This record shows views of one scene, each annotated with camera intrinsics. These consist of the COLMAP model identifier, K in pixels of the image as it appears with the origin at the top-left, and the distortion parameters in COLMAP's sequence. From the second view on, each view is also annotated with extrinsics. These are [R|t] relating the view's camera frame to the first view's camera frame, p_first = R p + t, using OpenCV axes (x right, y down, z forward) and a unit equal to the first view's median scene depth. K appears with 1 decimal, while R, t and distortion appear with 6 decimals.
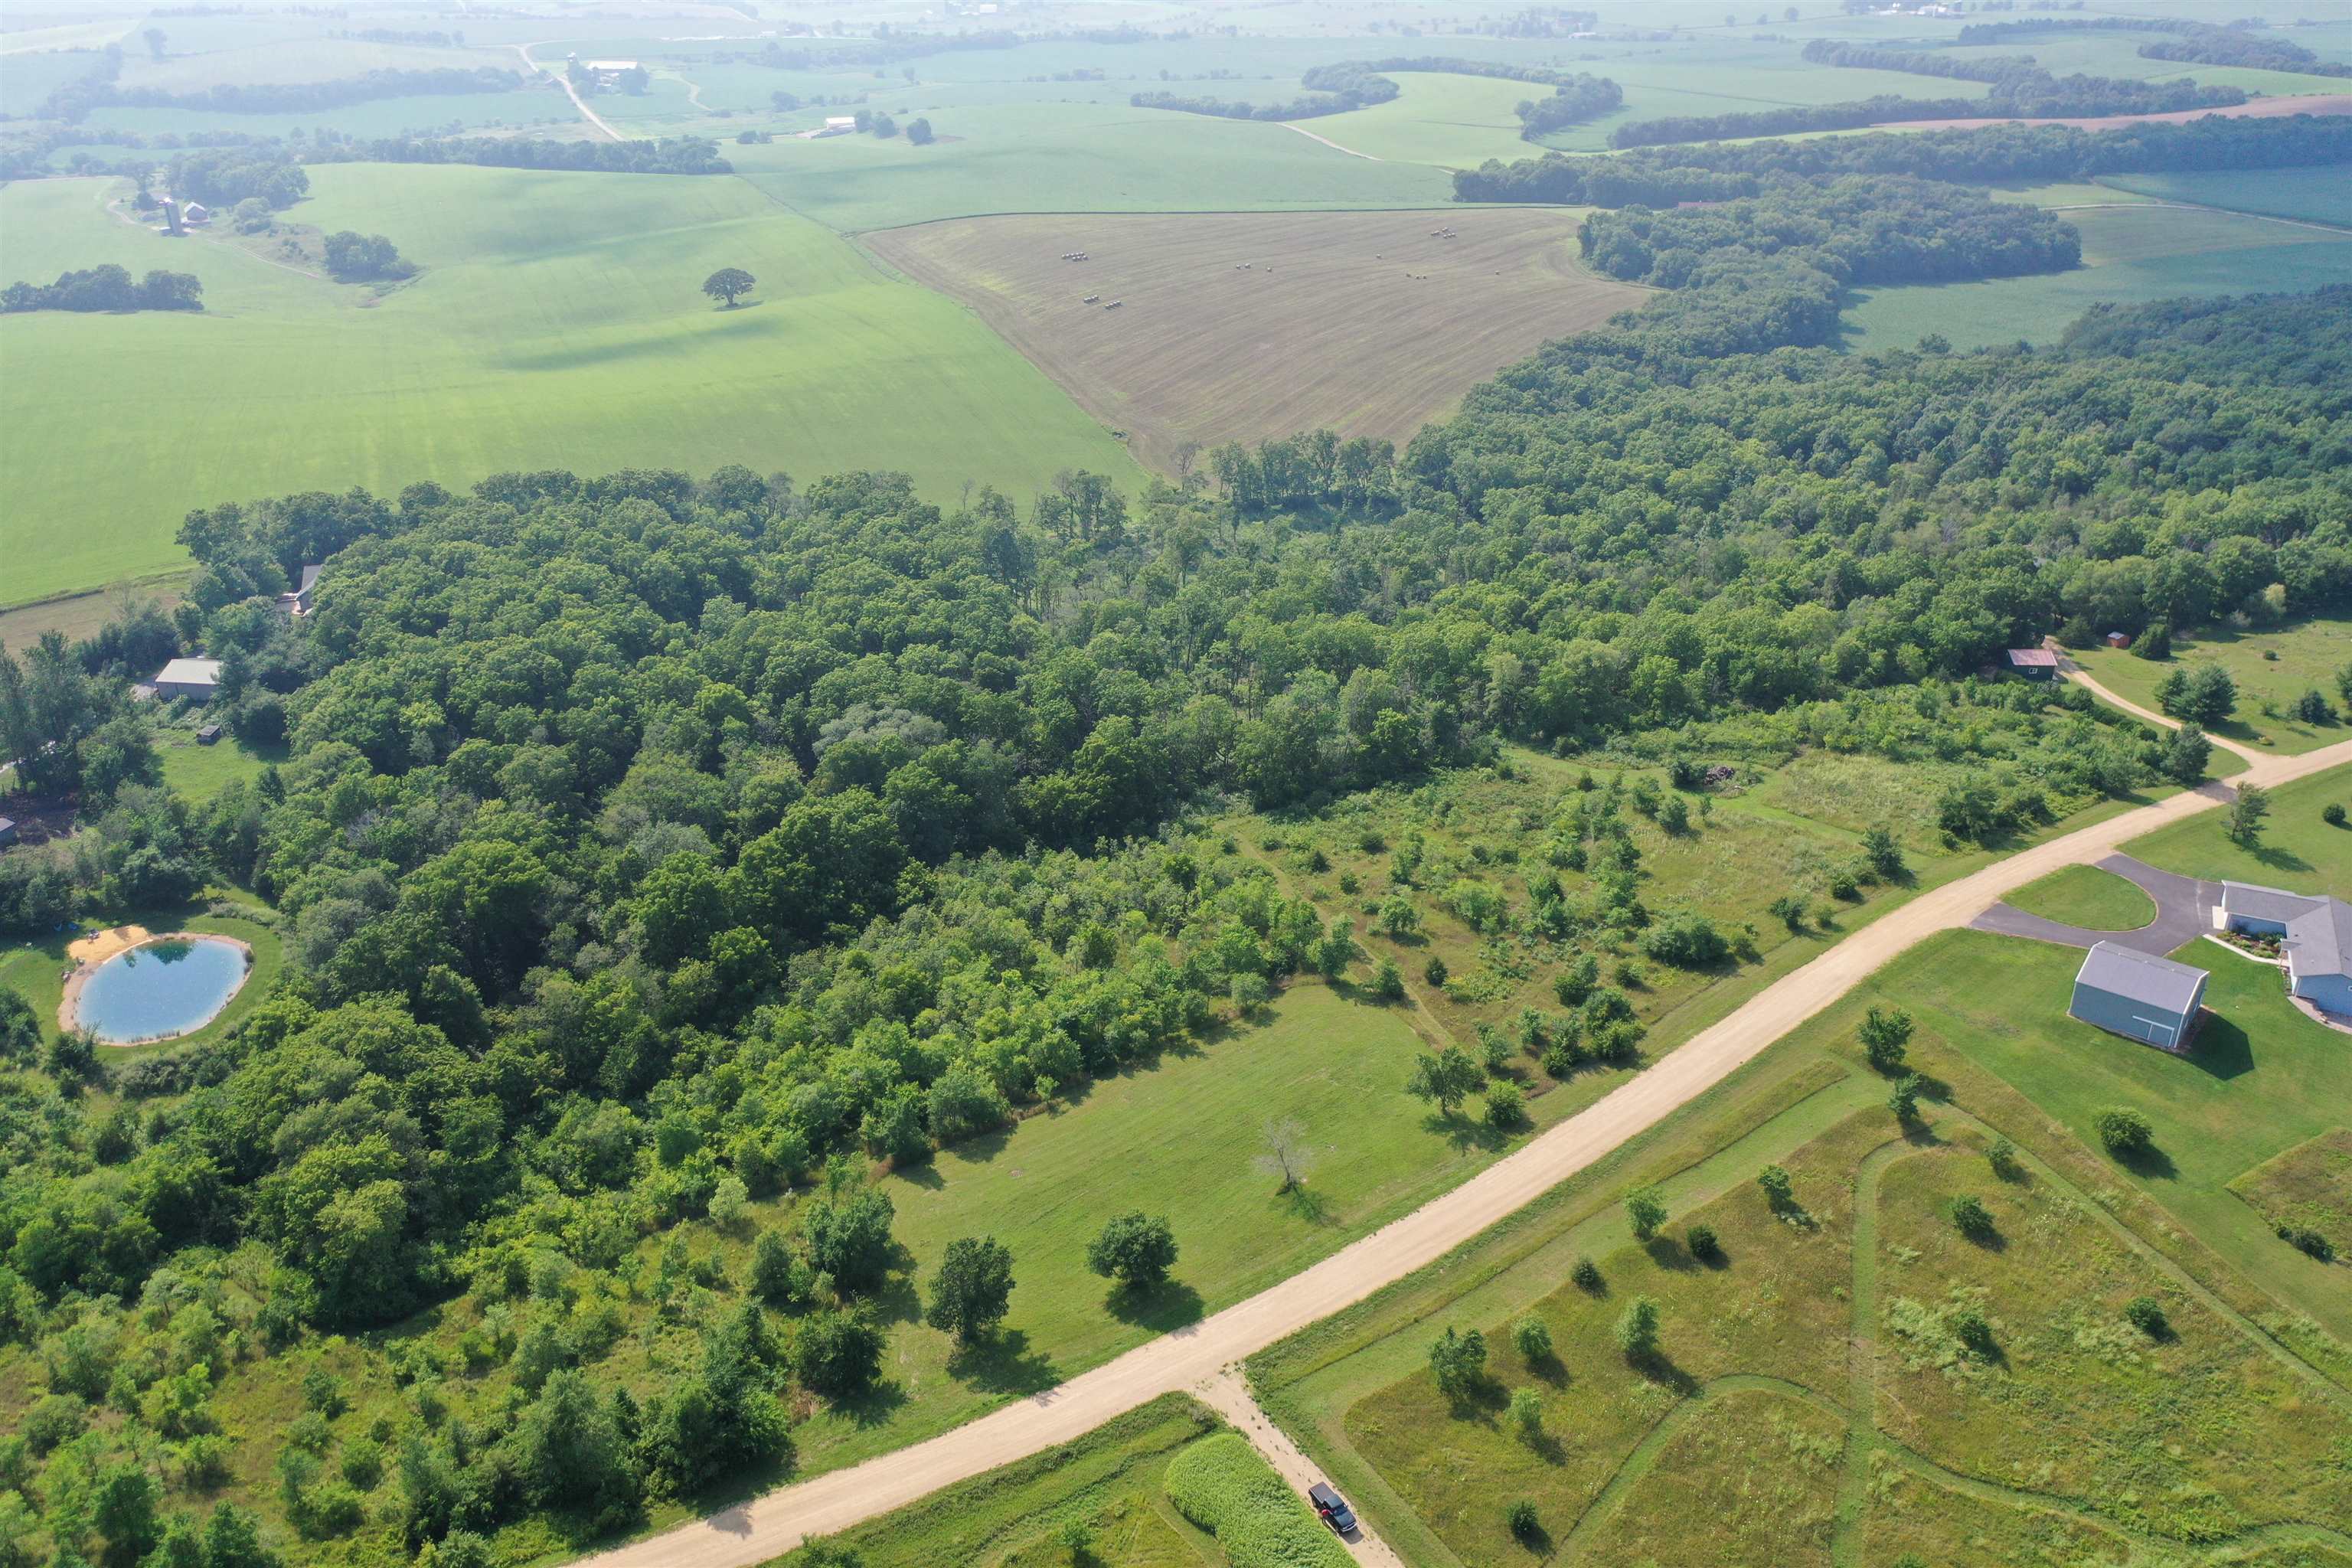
lens RADIAL K [[1852.7, 0, 1172.2], [0, 1852.7, 790.4], [0, 0, 1]] dist [0.013767, 0.002016]
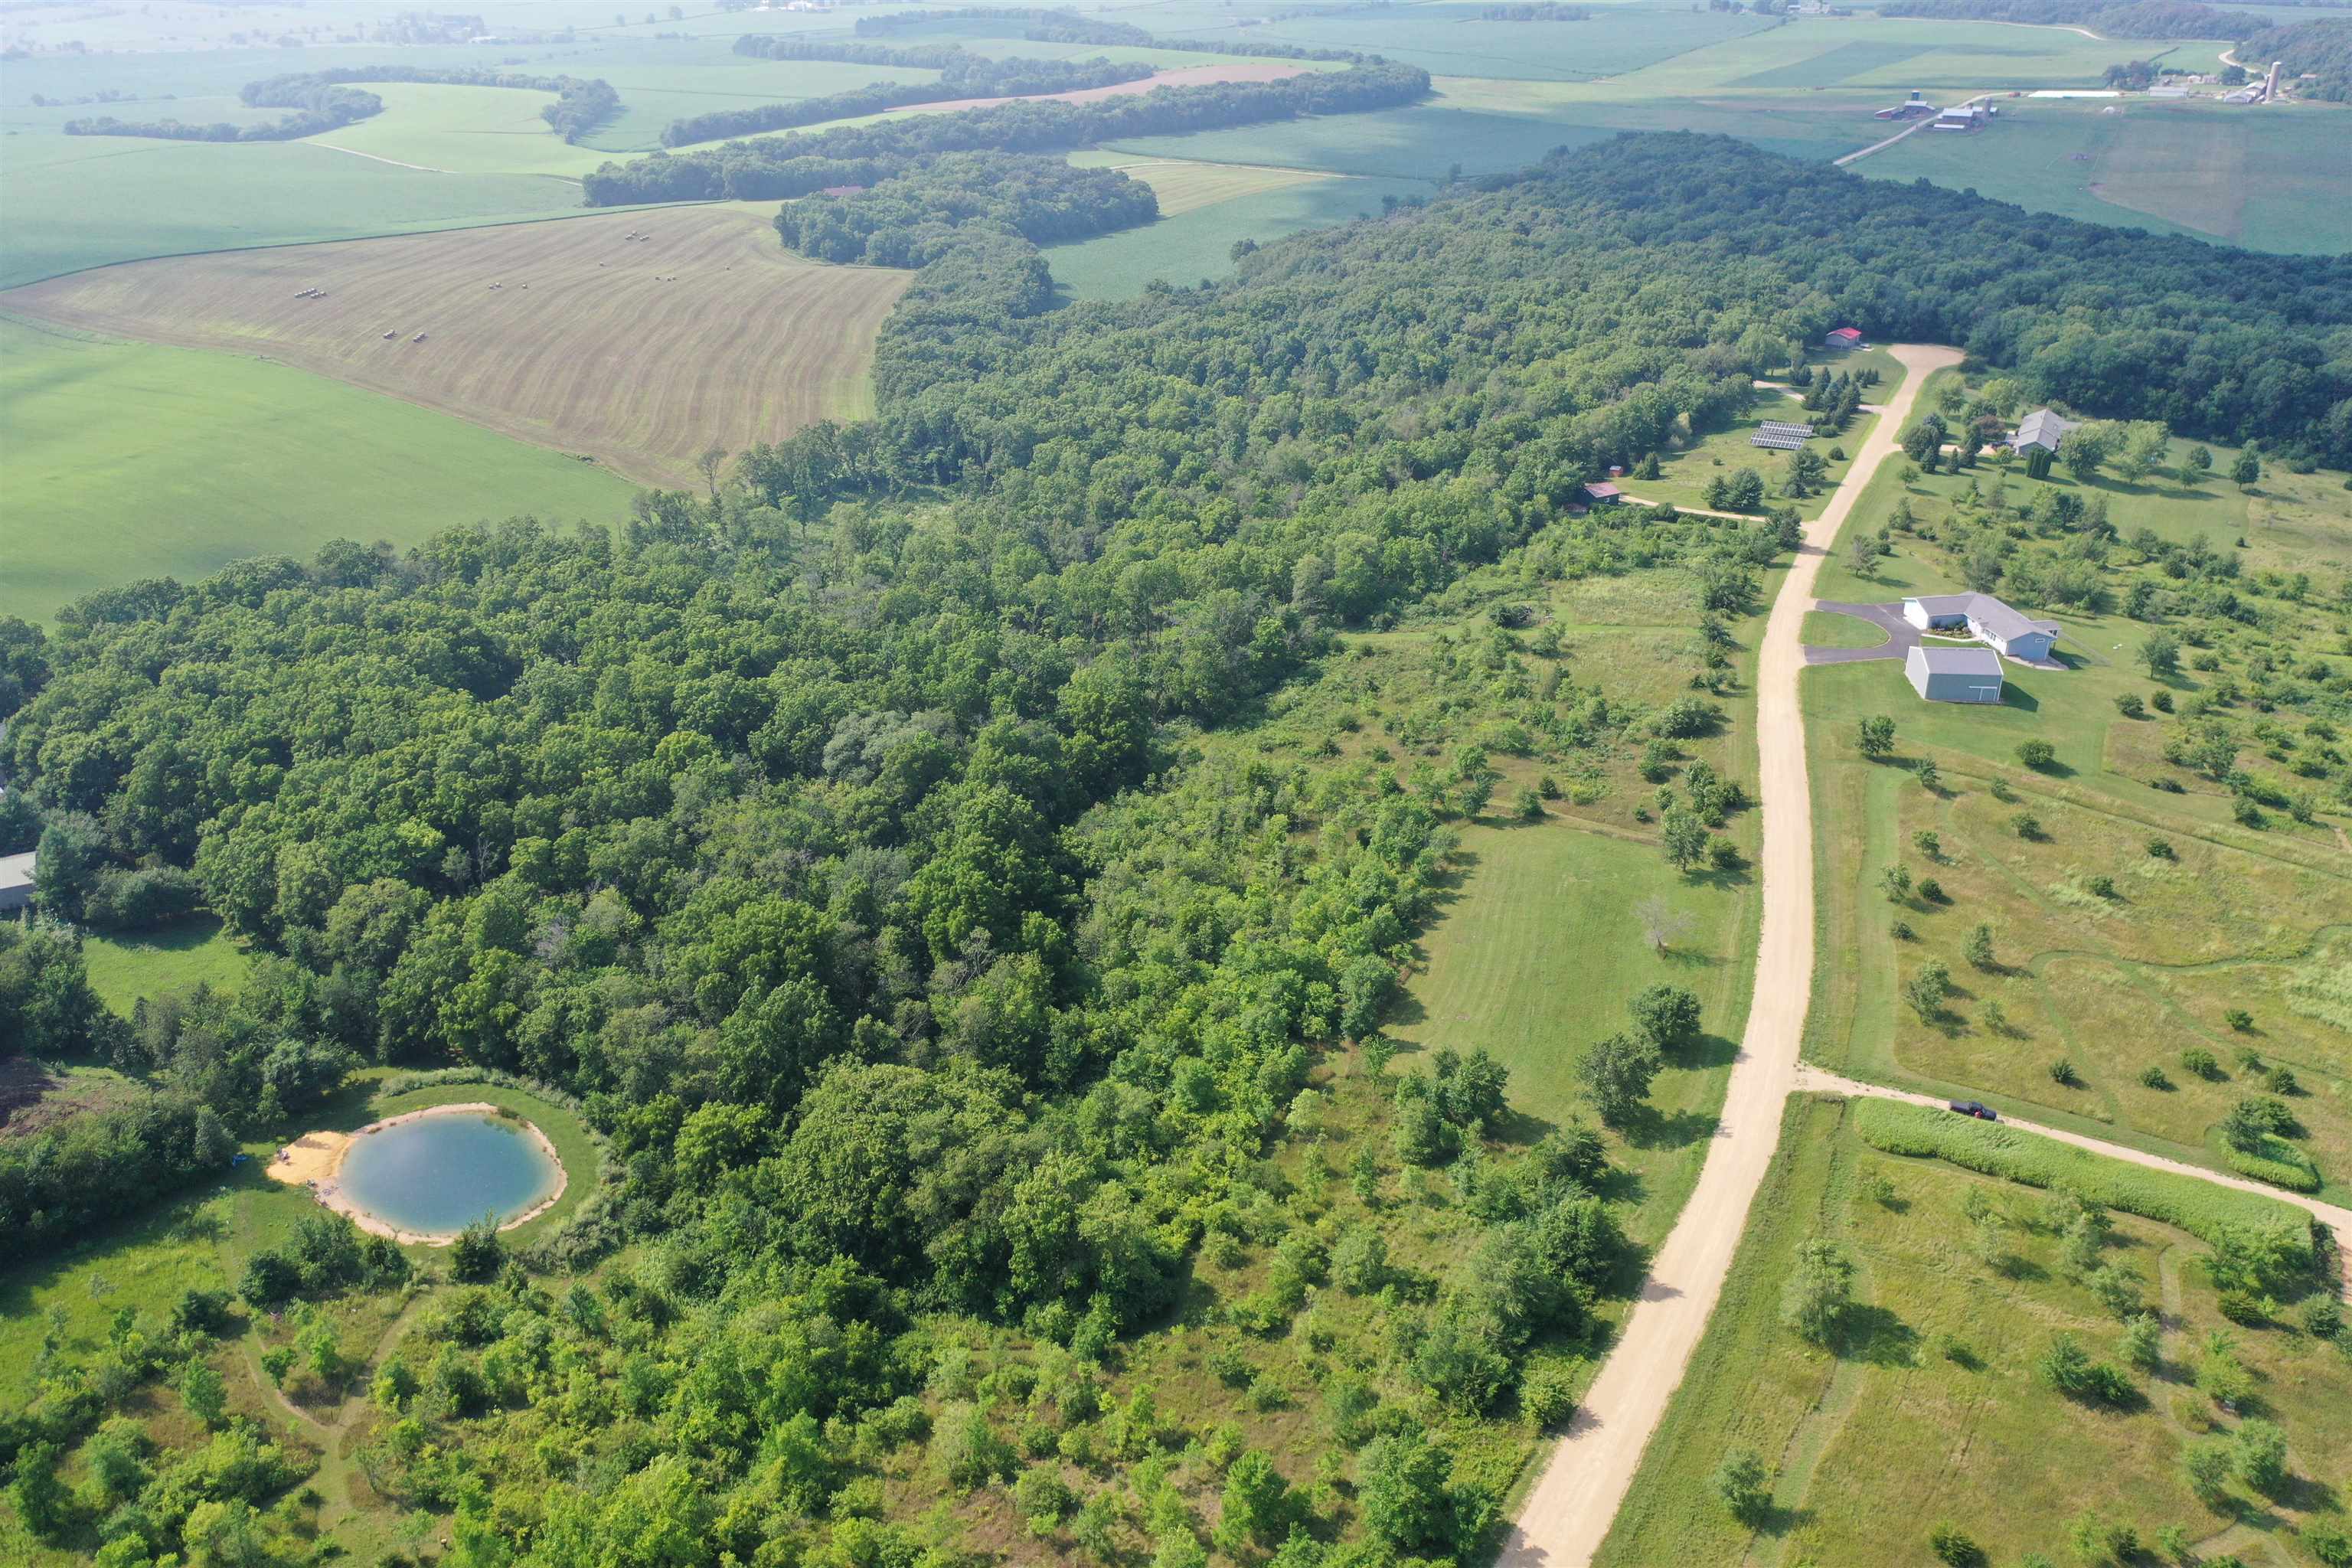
lens RADIAL K [[1852.7, 0, 1172.2], [0, 1852.7, 790.4], [0, 0, 1]] dist [0.013767, 0.002016]
pose [[0.829522, -0.242597, 0.503030, -0.339256], [0.243040, 0.967772, 0.065943, -0.019911], [-0.502816, 0.067555, 0.861749, 0.046517]]
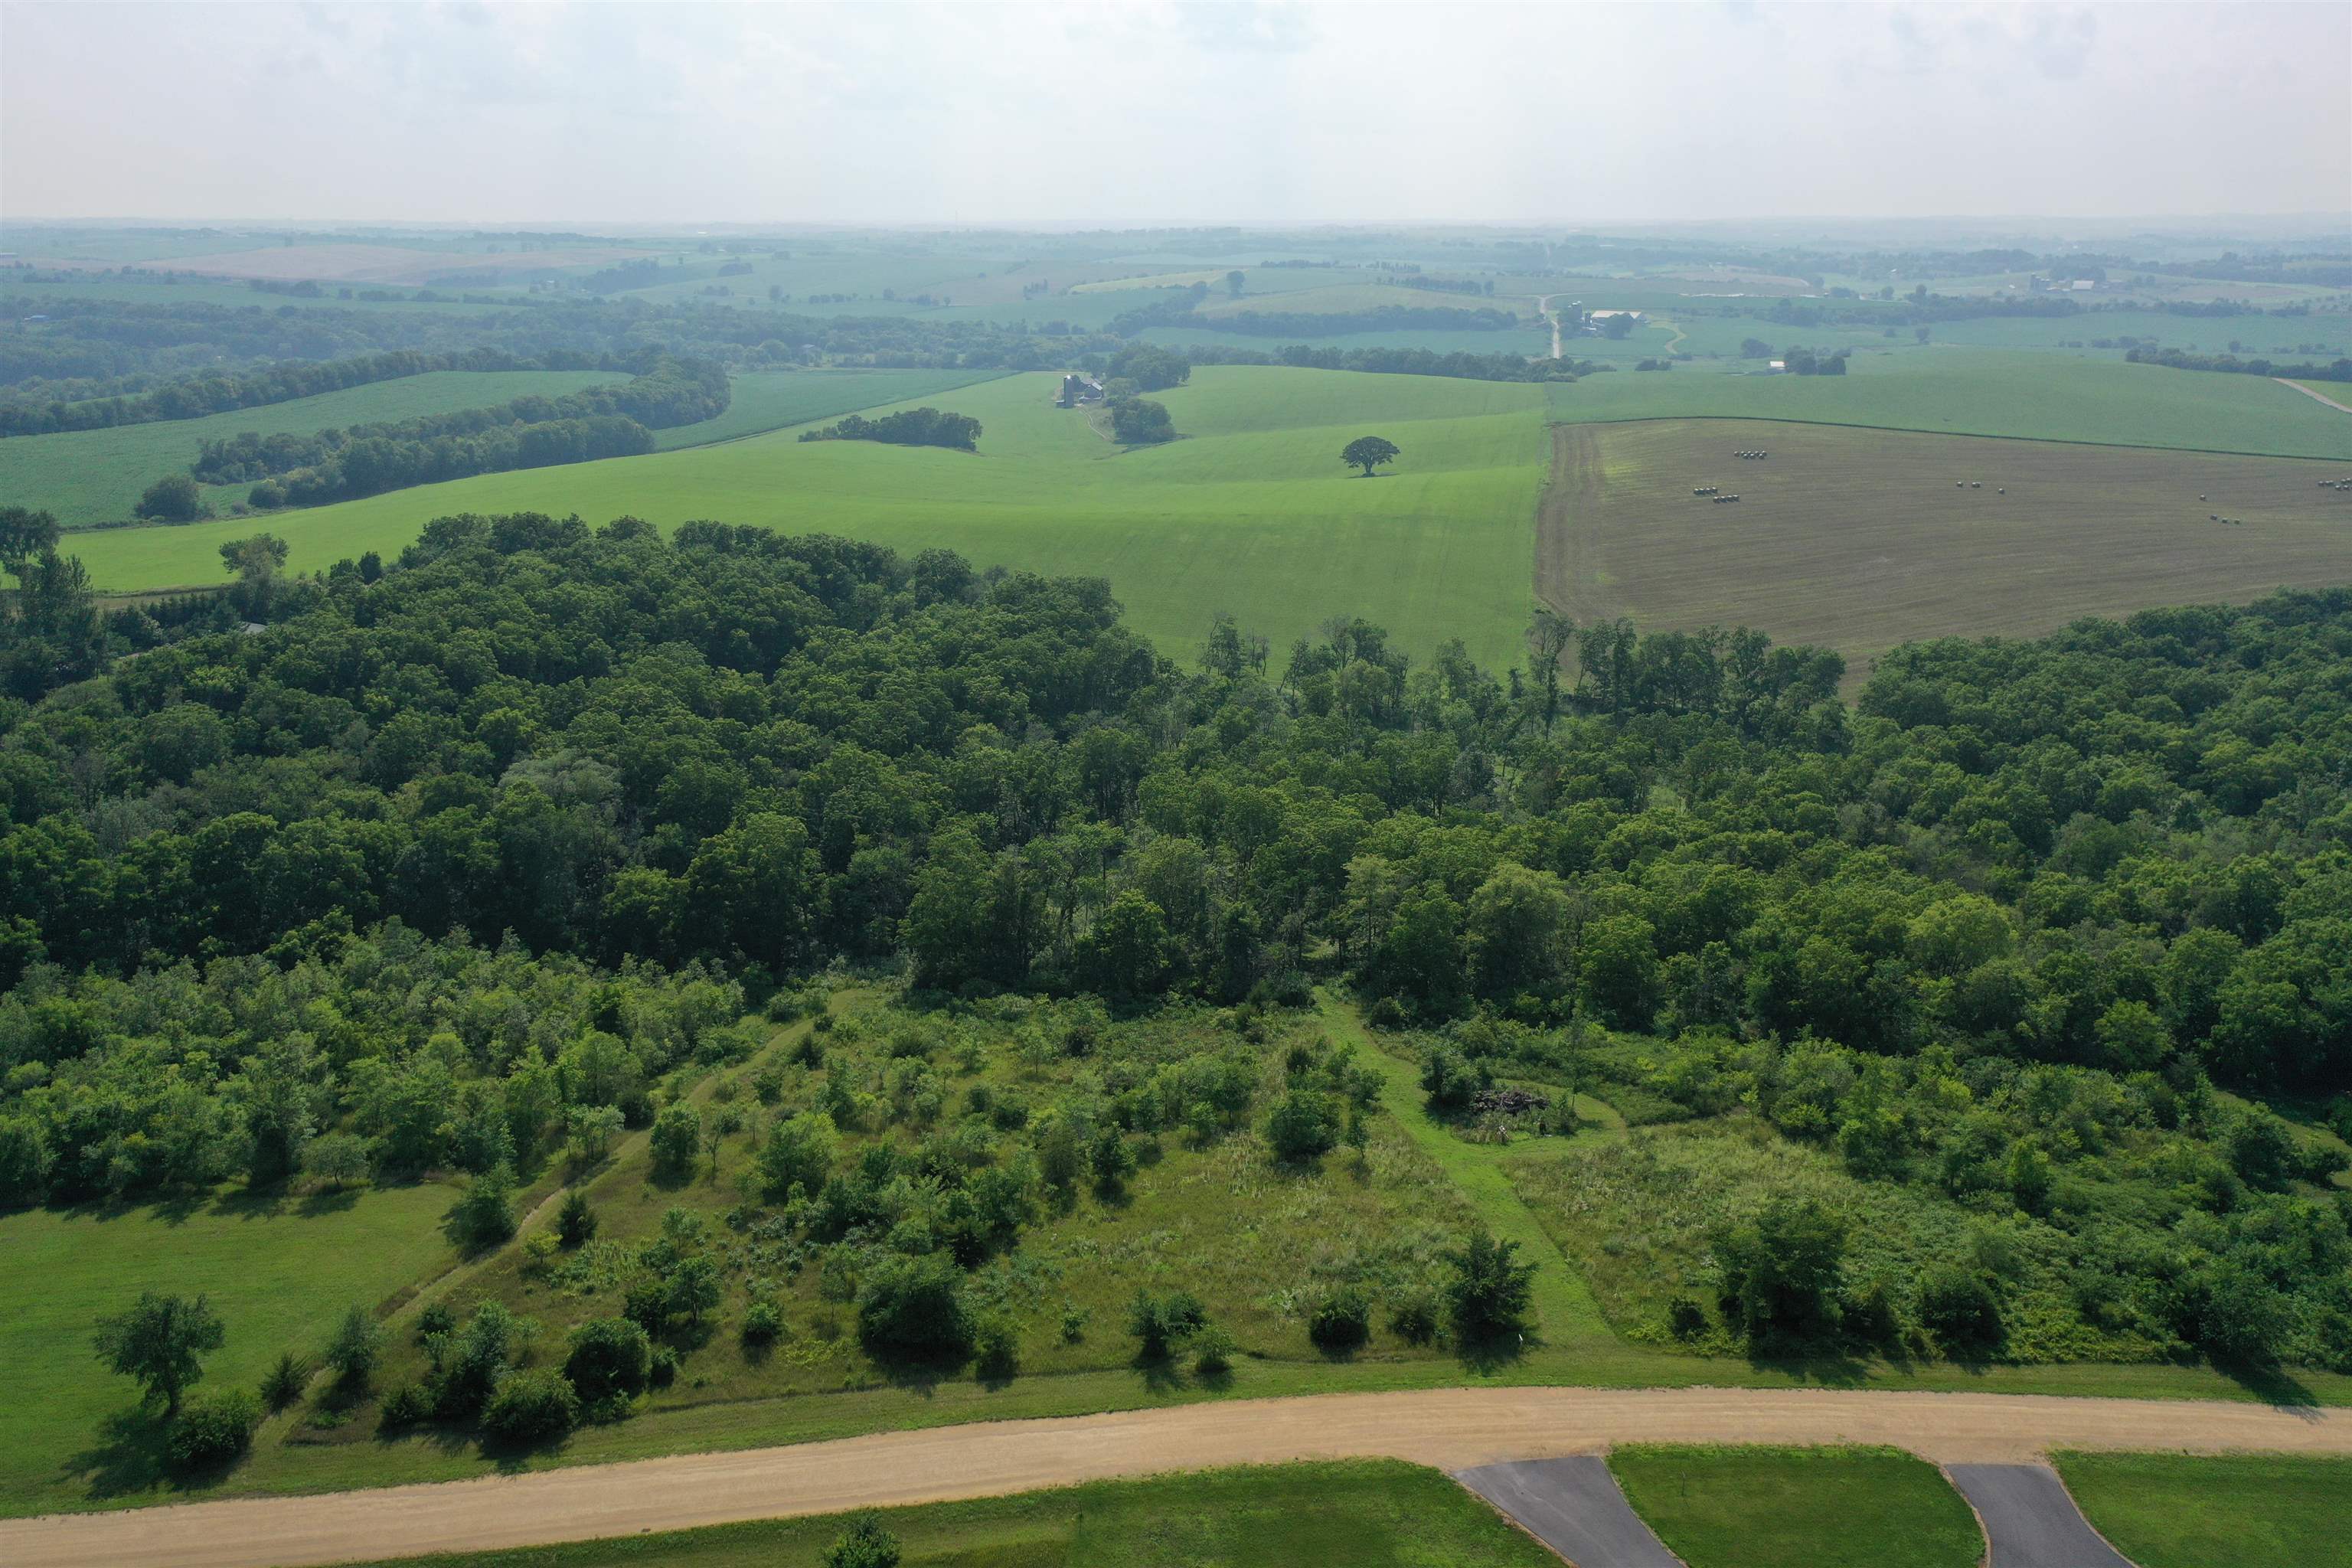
lens RADIAL K [[1852.7, 0, 1172.2], [0, 1852.7, 790.4], [0, 0, 1]] dist [0.013767, 0.002016]
pose [[0.833606, 0.171233, -0.525148, 0.307900], [-0.244362, 0.966963, -0.072599, -0.021702], [0.495367, 0.188845, 0.847909, 0.282220]]
